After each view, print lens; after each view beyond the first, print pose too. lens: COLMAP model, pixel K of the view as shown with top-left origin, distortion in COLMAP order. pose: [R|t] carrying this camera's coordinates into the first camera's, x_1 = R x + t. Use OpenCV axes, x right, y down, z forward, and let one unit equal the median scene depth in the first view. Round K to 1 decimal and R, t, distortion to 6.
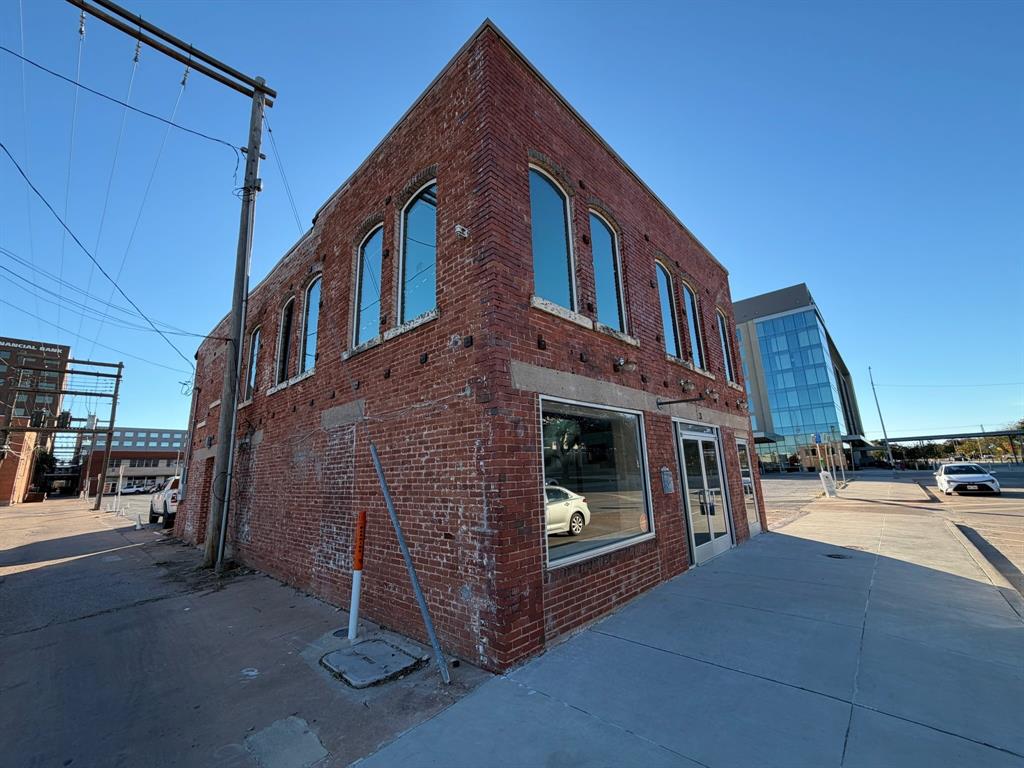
lens RADIAL K [[410.1, 0, 512.6], [0, 410.1, 380.7], [0, 0, 1]] dist [-0.001328, -0.000072]
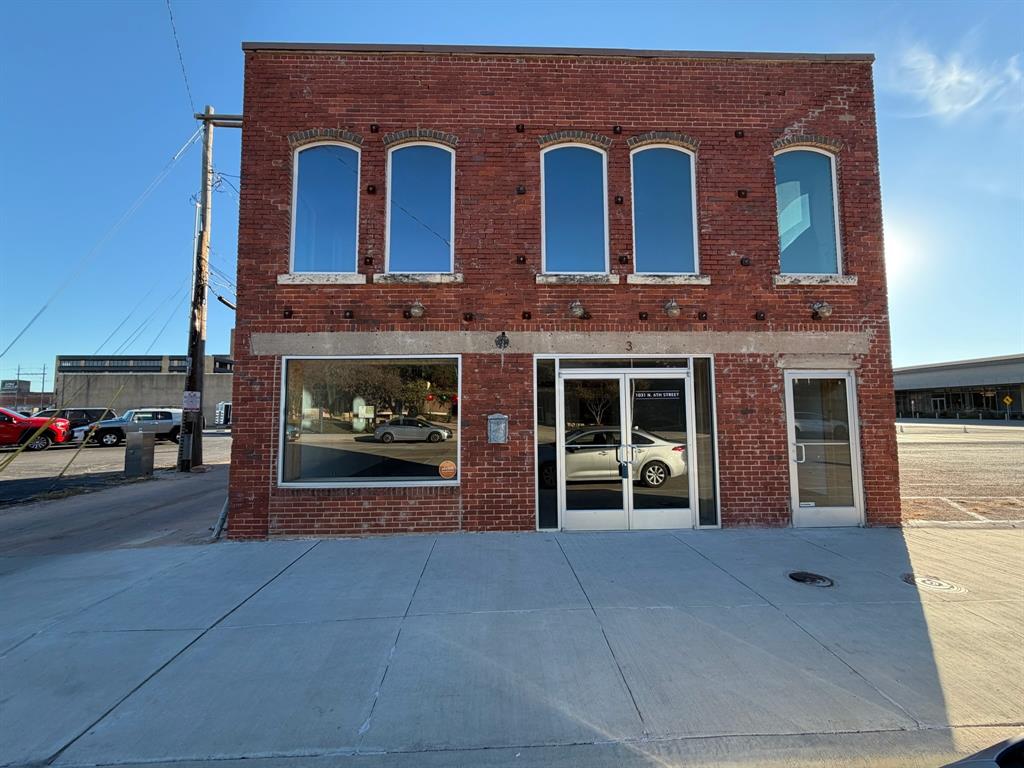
lens RADIAL K [[410.1, 0, 509.2], [0, 410.1, 384.8], [0, 0, 1]] dist [-0.001328, -0.000072]
pose [[0.707725, -0.021347, -0.706165, 1.346992], [0.138691, 0.984292, 0.109243, 0.073623], [0.692741, -0.175253, 0.699569, 0.546835]]
